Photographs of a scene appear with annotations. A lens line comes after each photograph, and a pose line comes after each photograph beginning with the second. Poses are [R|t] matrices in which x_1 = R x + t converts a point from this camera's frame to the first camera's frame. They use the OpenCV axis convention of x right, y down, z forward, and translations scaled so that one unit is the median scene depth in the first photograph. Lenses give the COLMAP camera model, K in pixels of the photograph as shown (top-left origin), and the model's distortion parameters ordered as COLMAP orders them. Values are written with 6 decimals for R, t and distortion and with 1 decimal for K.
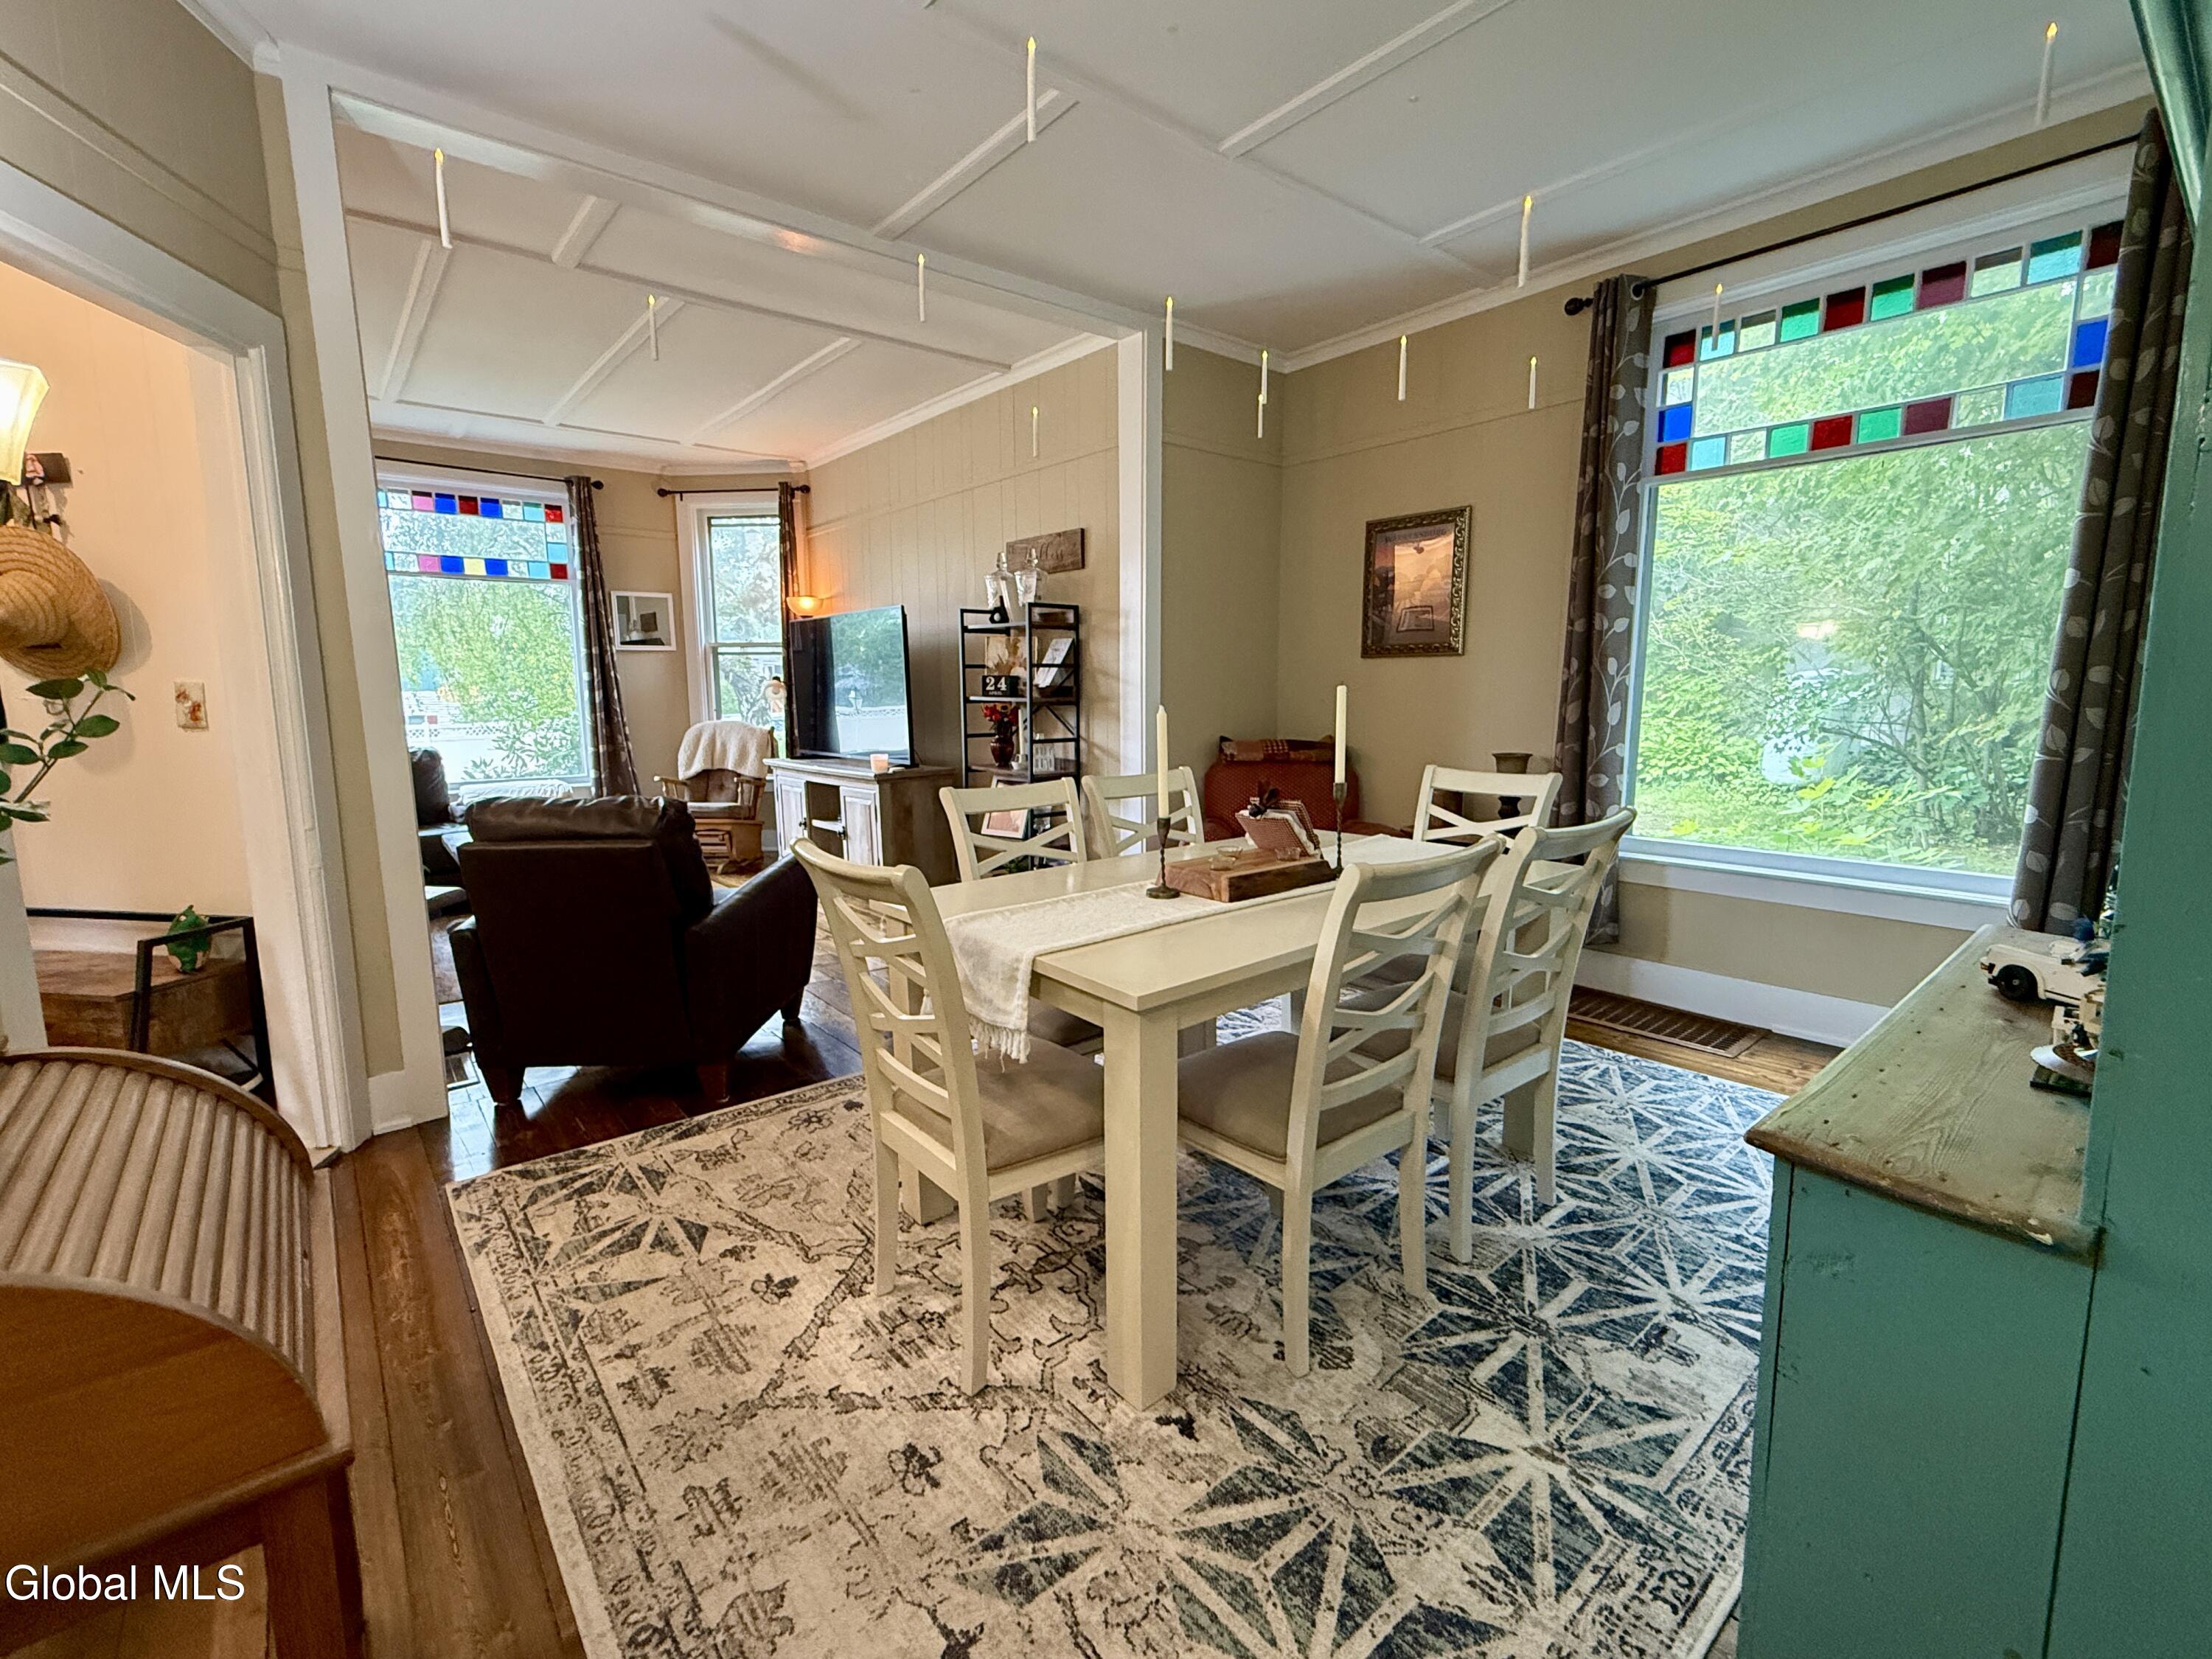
lens RADIAL K [[967.1, 0, 1100.6], [0, 967.1, 830.1], [0, 0, 1]] dist [-0.000338, 0.000172]
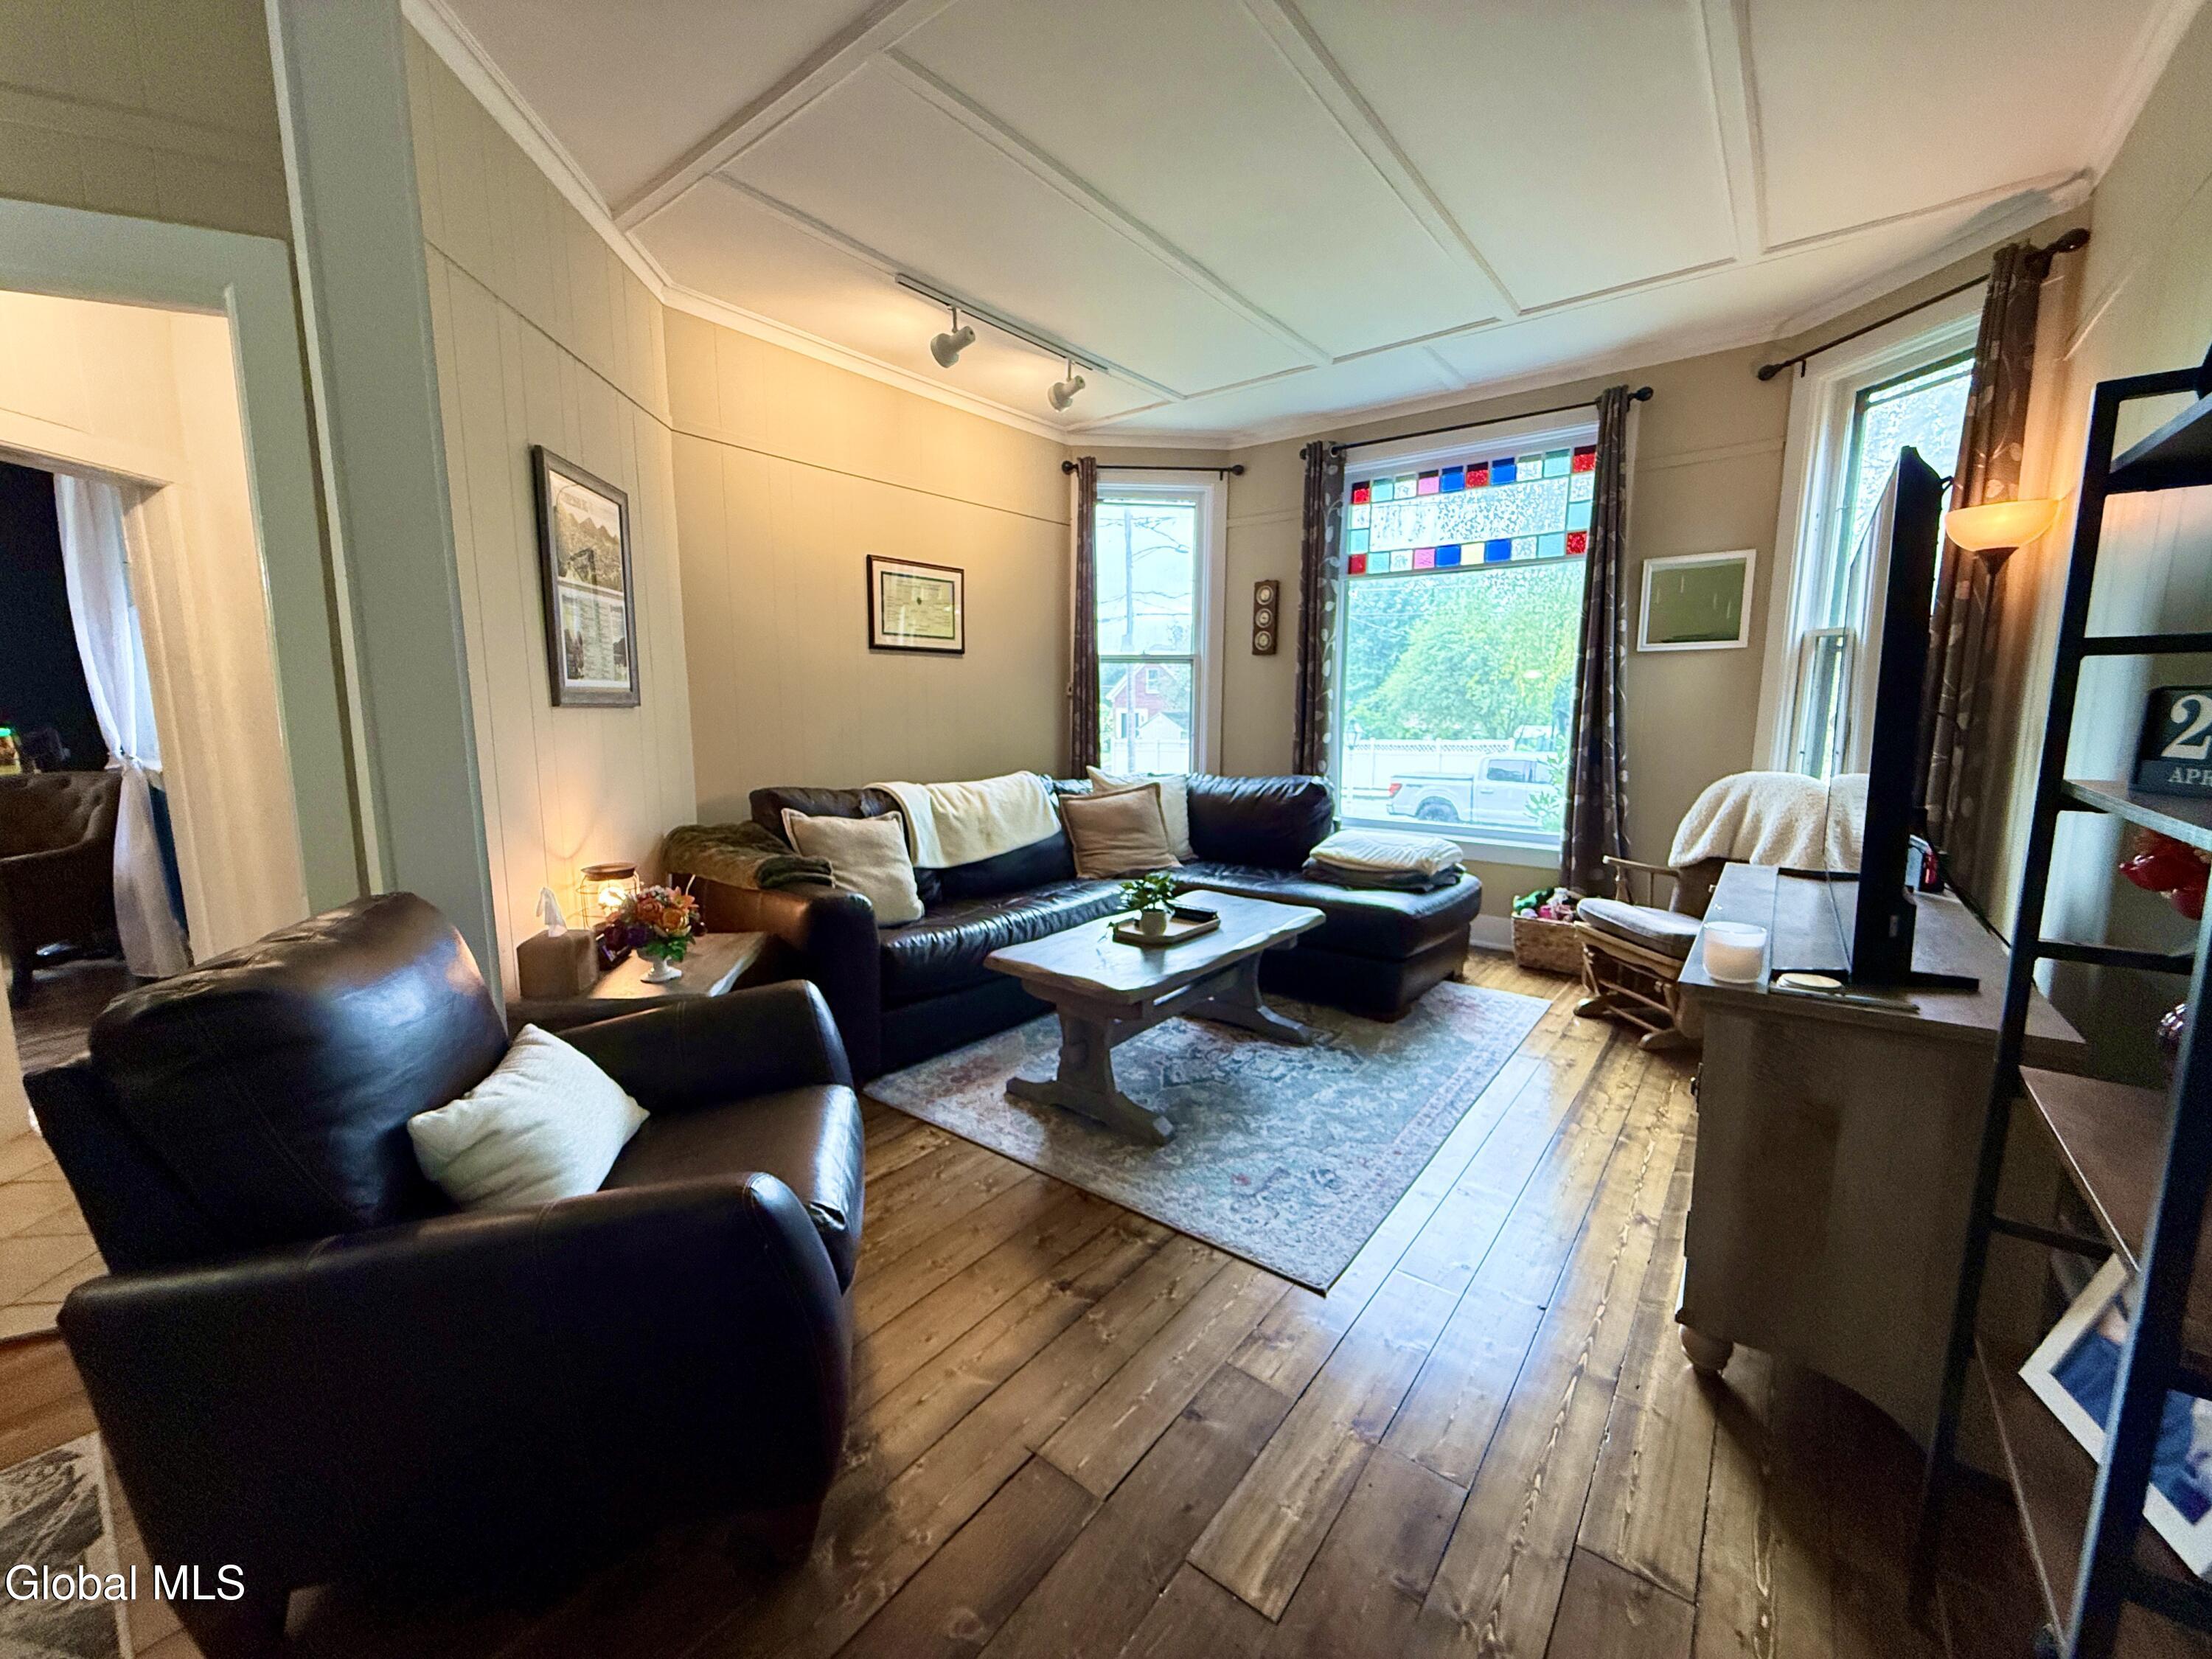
lens RADIAL K [[883.7, 0, 1095.2], [0, 883.7, 827.6], [0, 0, 1]] dist [-0.000130, 0.000248]
pose [[0.201512, 0.142119, -0.969121, 0.021396], [-0.144317, 0.982927, 0.114135, -0.124913], [0.968796, 0.116861, 0.218581, 0.777055]]
